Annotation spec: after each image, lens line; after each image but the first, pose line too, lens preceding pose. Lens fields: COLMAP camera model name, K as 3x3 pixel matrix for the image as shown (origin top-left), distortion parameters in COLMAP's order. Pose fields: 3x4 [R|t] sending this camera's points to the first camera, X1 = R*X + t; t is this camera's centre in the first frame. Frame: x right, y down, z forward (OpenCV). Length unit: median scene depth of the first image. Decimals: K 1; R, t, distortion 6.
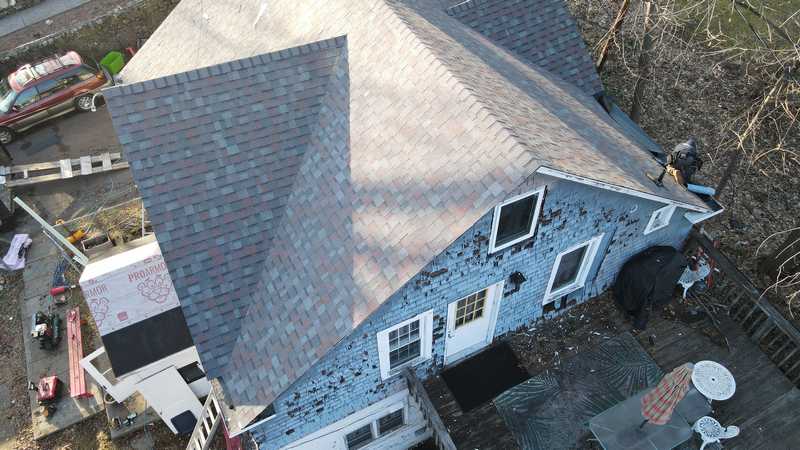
lens RADIAL K [[591.4, 0, 402.6], [0, 591.4, 227.7], [0, 0, 1]] dist [-0.003164, 0.027731]
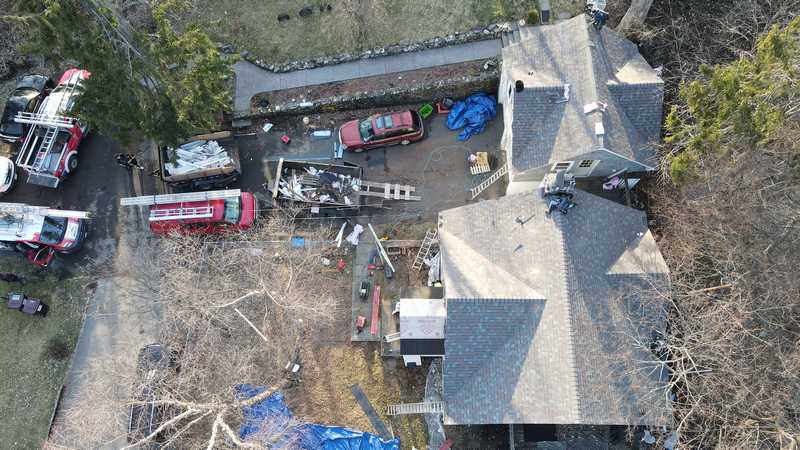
lens RADIAL K [[591.4, 0, 402.4], [0, 591.4, 223.4], [0, 0, 1]] dist [-0.003164, 0.027731]
pose [[0.893709, 0.425192, -0.143161, -0.226965], [-0.347887, 0.858261, 0.377310, -0.718904], [0.283299, -0.287402, 0.914955, -0.677948]]
